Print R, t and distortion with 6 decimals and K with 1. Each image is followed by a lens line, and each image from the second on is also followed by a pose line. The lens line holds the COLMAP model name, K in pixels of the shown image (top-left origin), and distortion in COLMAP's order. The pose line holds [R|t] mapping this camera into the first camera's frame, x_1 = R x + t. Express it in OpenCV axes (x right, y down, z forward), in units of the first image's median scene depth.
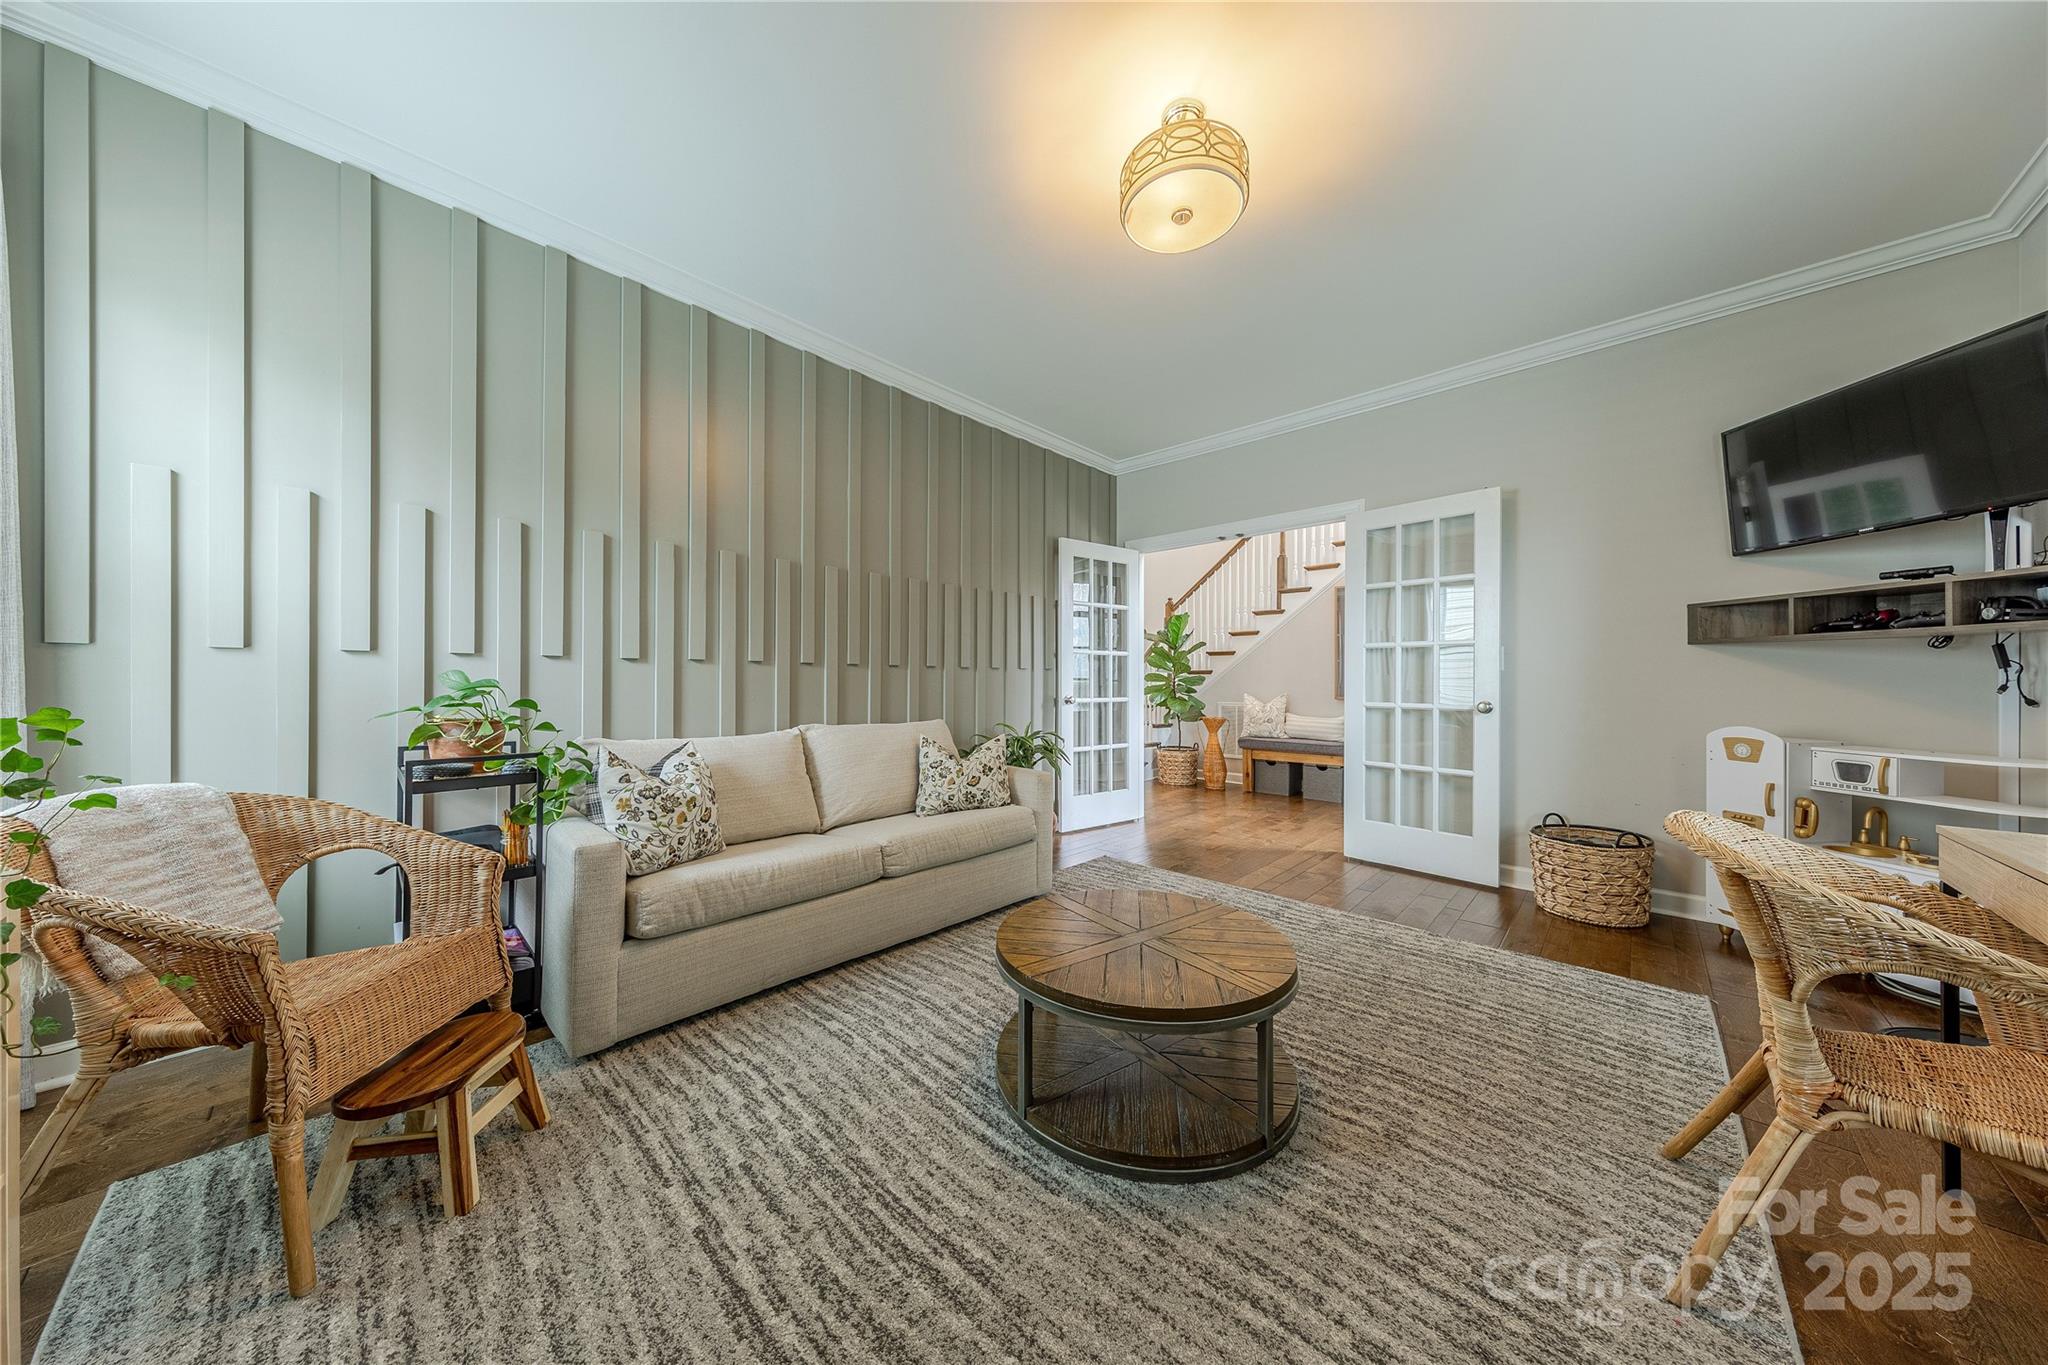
lens RADIAL K [[646.0, 0, 1032.0], [0, 646.0, 683.0], [0, 0, 1]] dist [0.010593, -0.001250]
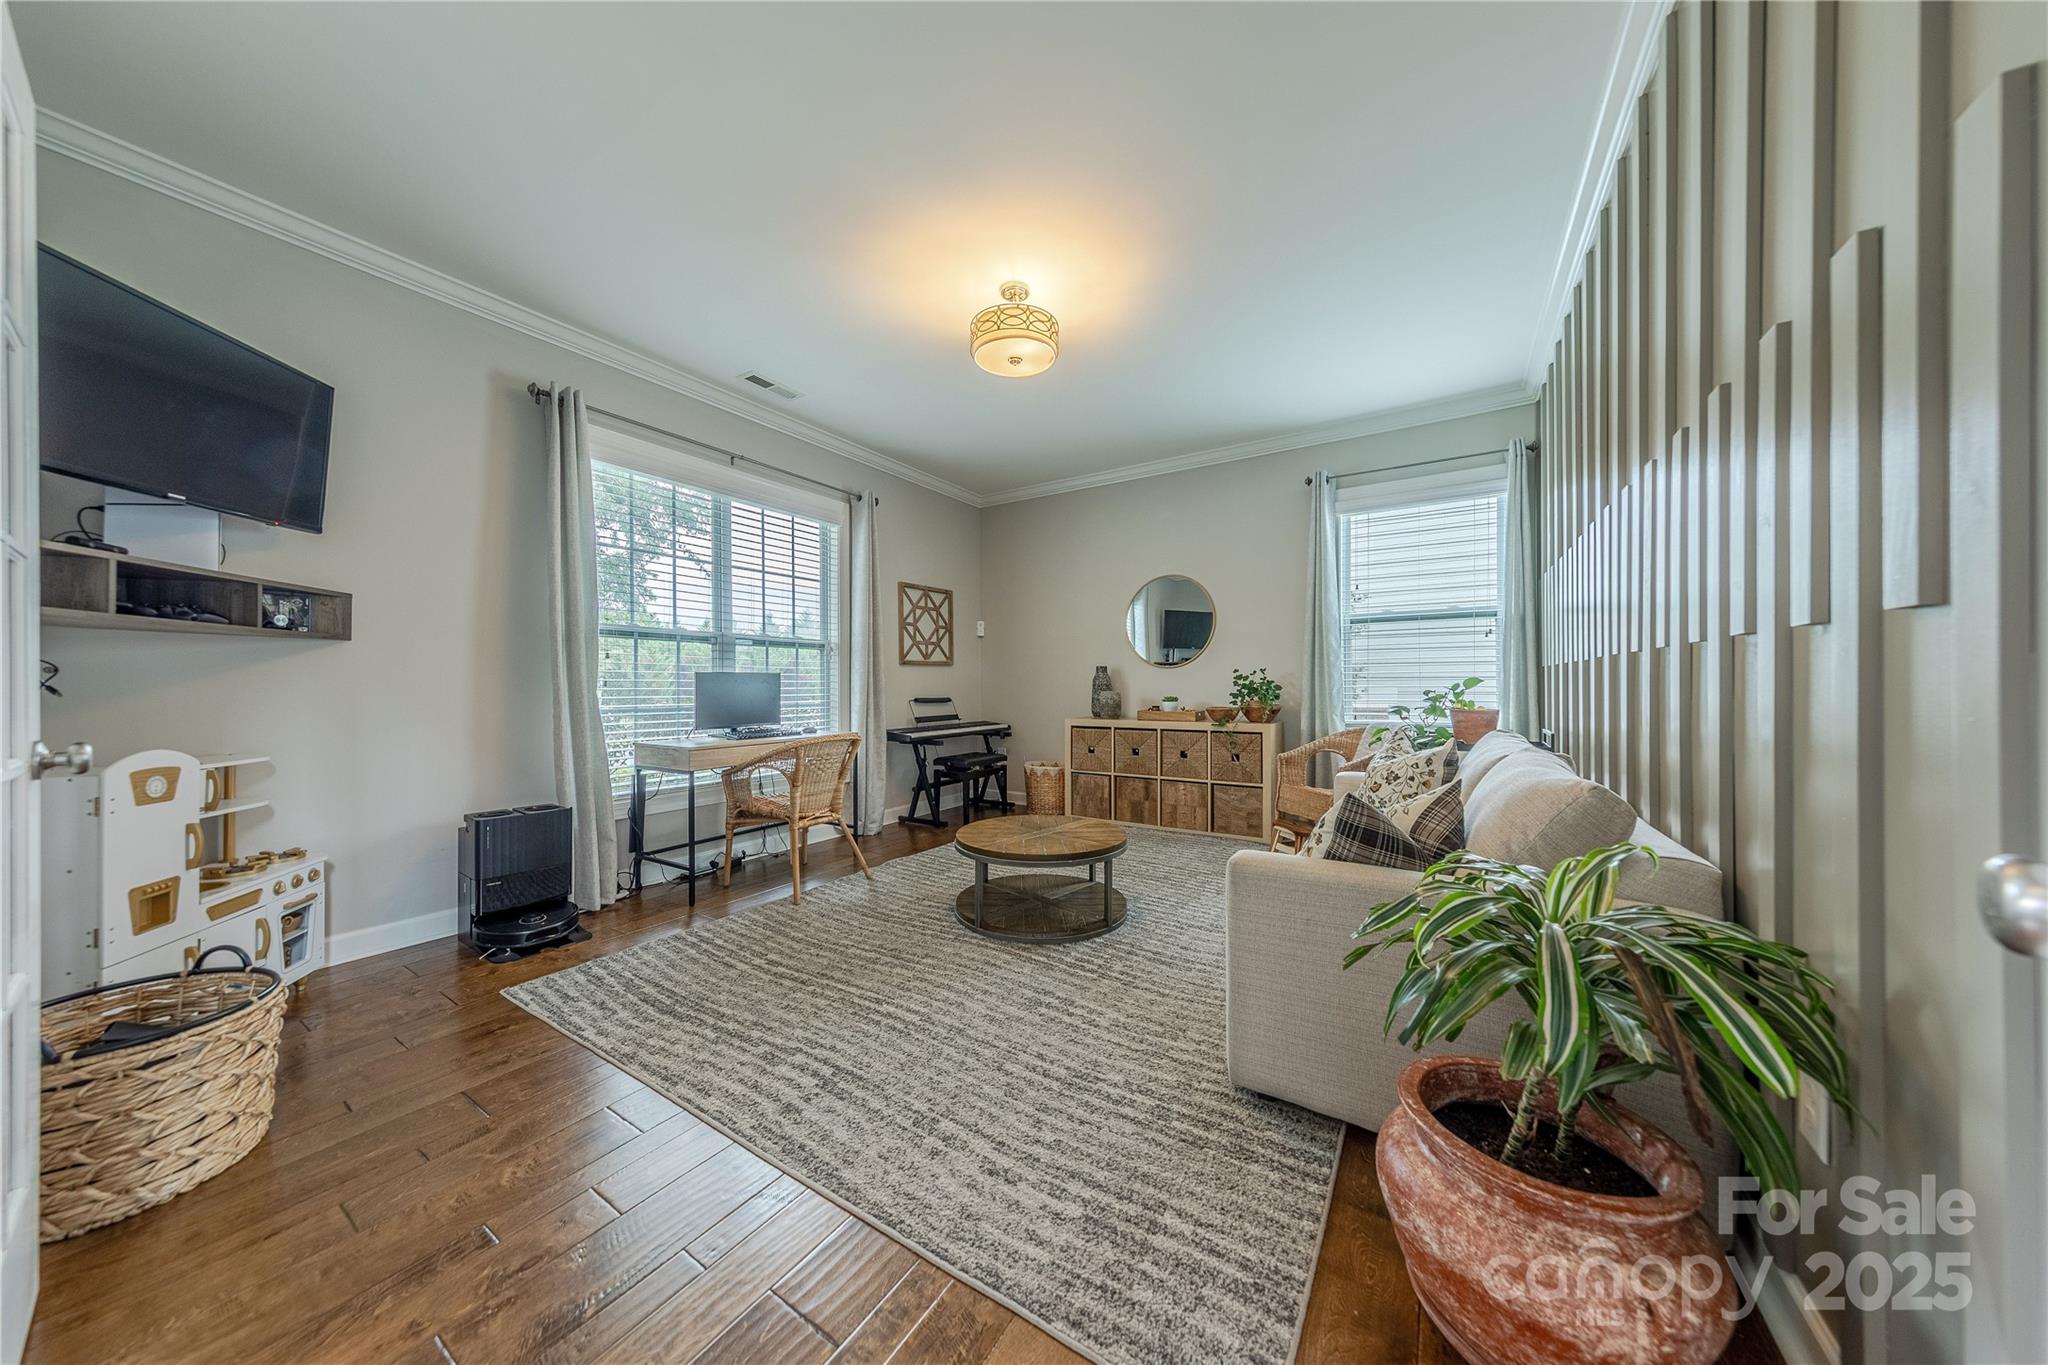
lens RADIAL K [[646.0, 0, 1022.7], [0, 646.0, 684.7], [0, 0, 1]] dist [0.010593, -0.001250]
pose [[-0.983551, 0.003873, -0.180589, 0.379607], [0.004216, 0.999990, -0.001514, 0.006293], [0.180582, -0.002251, -0.983557, 1.954956]]
